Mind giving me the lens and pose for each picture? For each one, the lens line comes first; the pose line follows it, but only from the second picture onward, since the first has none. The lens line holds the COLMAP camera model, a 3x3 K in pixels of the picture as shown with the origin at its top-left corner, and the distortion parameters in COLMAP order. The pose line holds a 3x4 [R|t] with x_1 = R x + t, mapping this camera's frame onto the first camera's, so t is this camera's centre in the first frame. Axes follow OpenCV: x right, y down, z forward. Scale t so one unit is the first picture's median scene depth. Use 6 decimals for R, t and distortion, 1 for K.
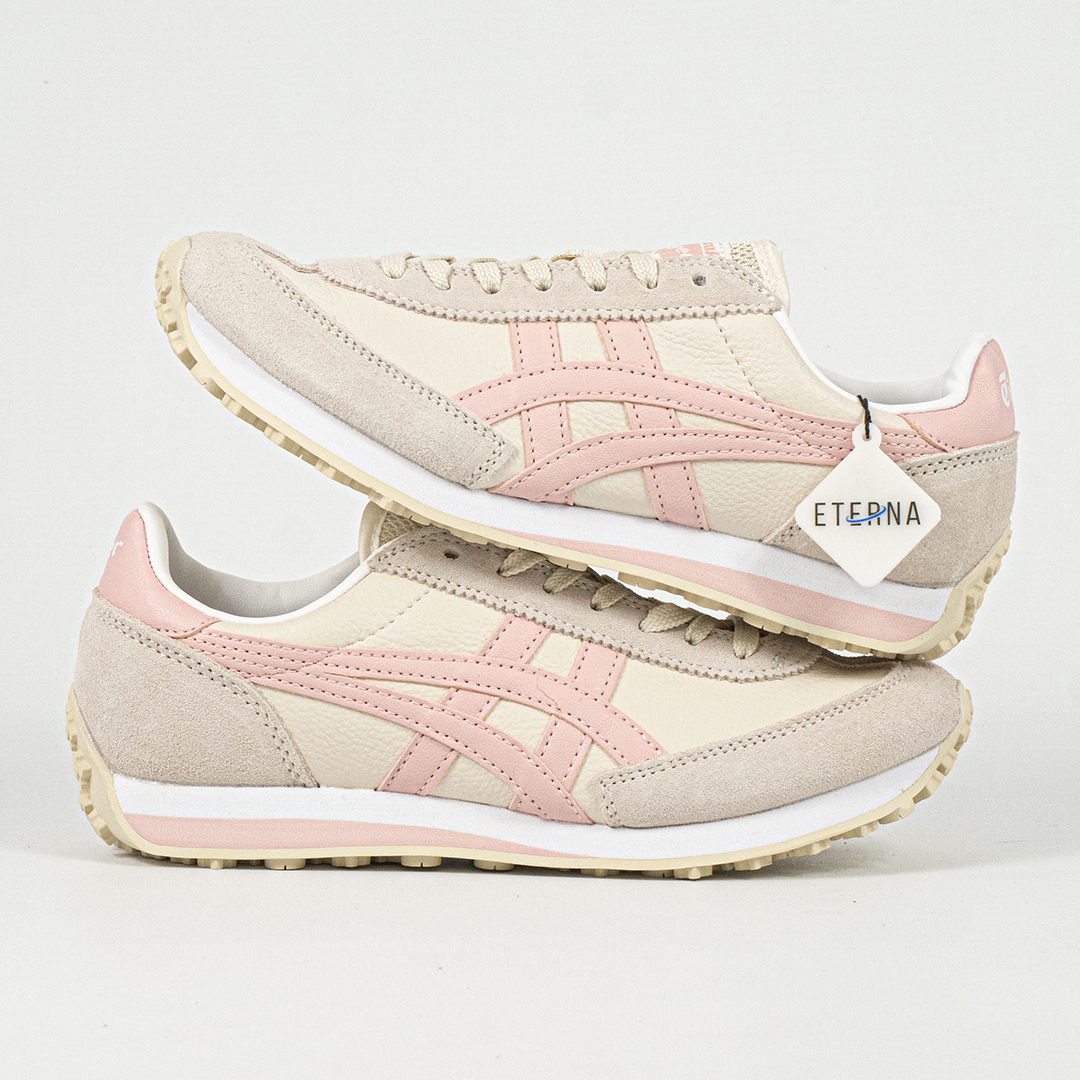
lens RADIAL K [[2507.0, 0, 540.0], [0, 2507.0, 540.0], [0, 0, 1]] dist [0.026138, 0.307621]
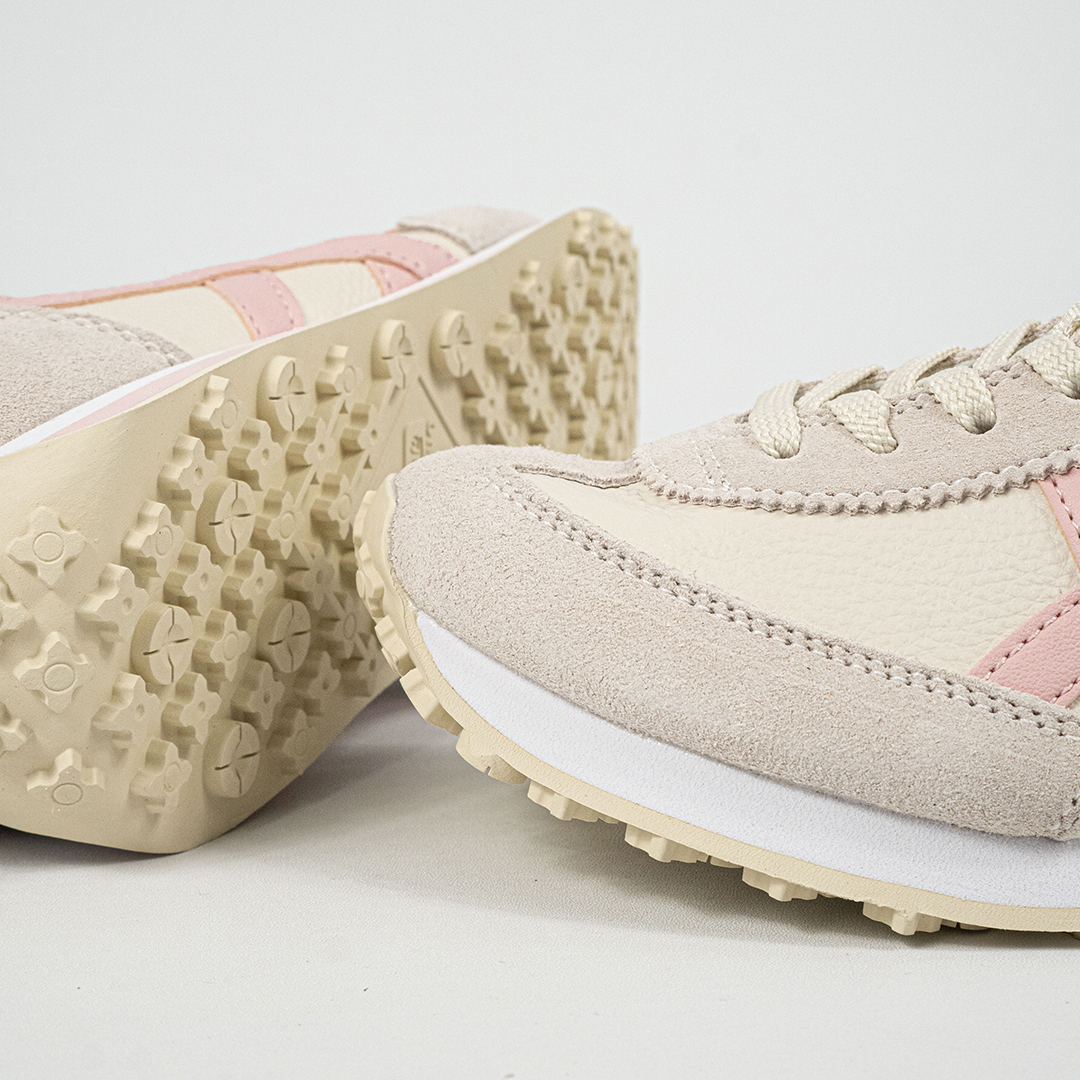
lens RADIAL K [[2507.0, 0, 540.0], [0, 2507.0, 540.0], [0, 0, 1]] dist [0.026138, 0.307621]
pose [[0.947428, -0.275309, -0.163048, -0.029367], [0.276331, 0.960915, -0.016832, -0.100396], [0.161310, -0.029108, 0.986474, 0.528278]]
